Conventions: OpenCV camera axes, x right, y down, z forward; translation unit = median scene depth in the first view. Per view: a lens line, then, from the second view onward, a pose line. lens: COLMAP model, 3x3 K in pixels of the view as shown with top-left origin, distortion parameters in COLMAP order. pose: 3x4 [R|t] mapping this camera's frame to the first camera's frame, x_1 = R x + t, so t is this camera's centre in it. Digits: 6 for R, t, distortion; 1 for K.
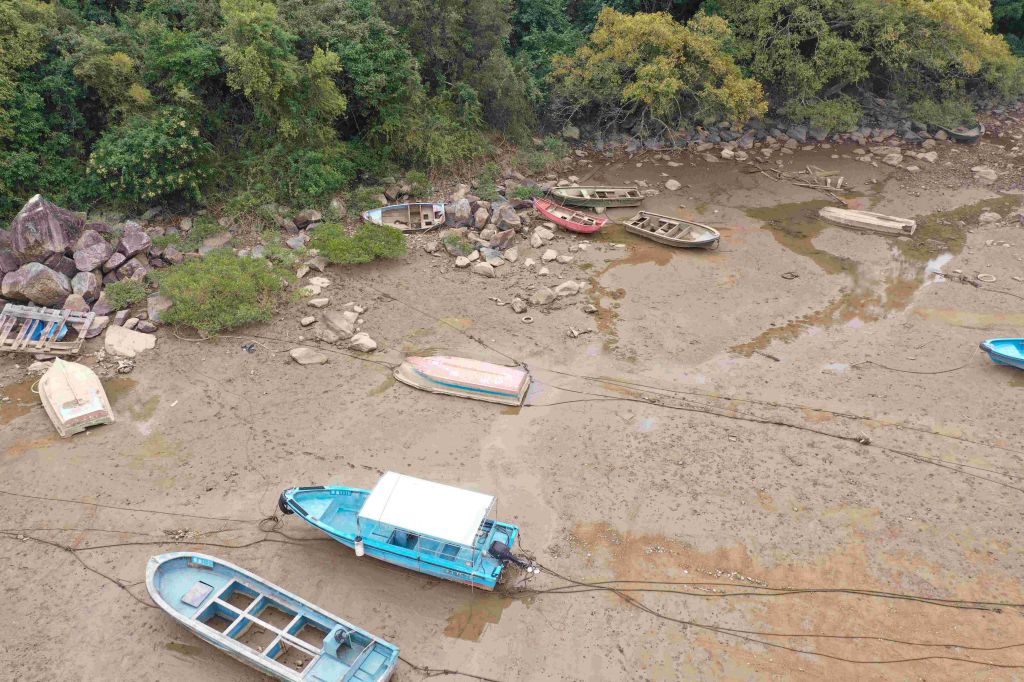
lens RADIAL K [[793.3, 0, 512.0], [0, 793.3, 341.0], [0, 0, 1]] dist [0.010937, -0.001883]
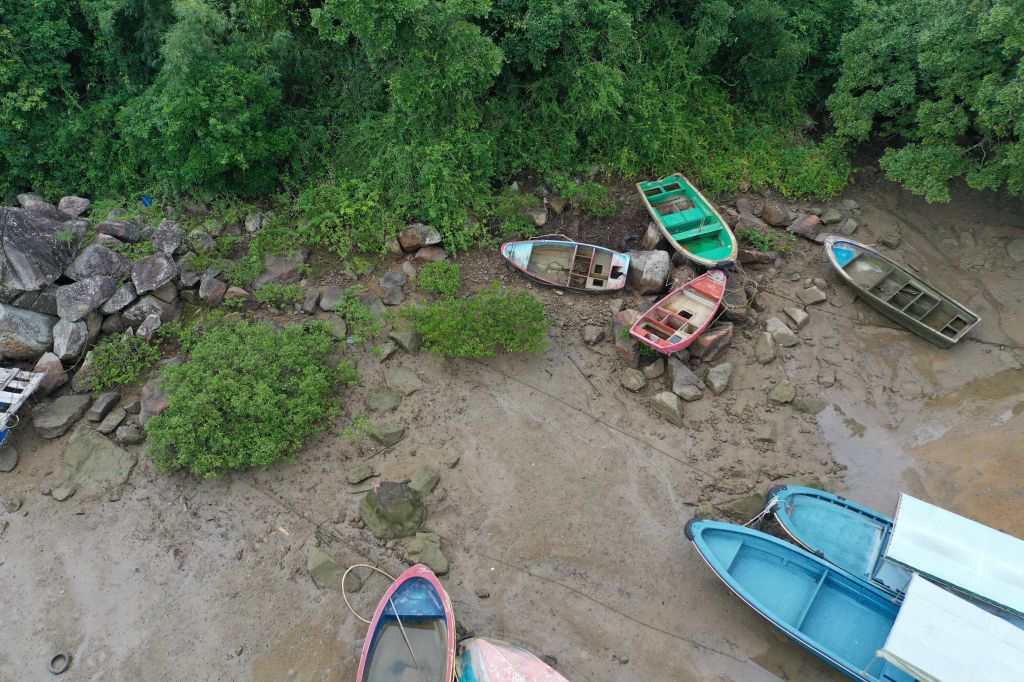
lens RADIAL K [[793.2, 0, 511.7], [0, 793.2, 348.7], [0, 0, 1]] dist [-0.004399, -0.004885]
pose [[0.954189, 0.208397, -0.214693, -0.028144], [-0.158913, 0.960960, 0.226502, -0.269629], [0.253514, -0.182008, 0.950055, 0.442322]]
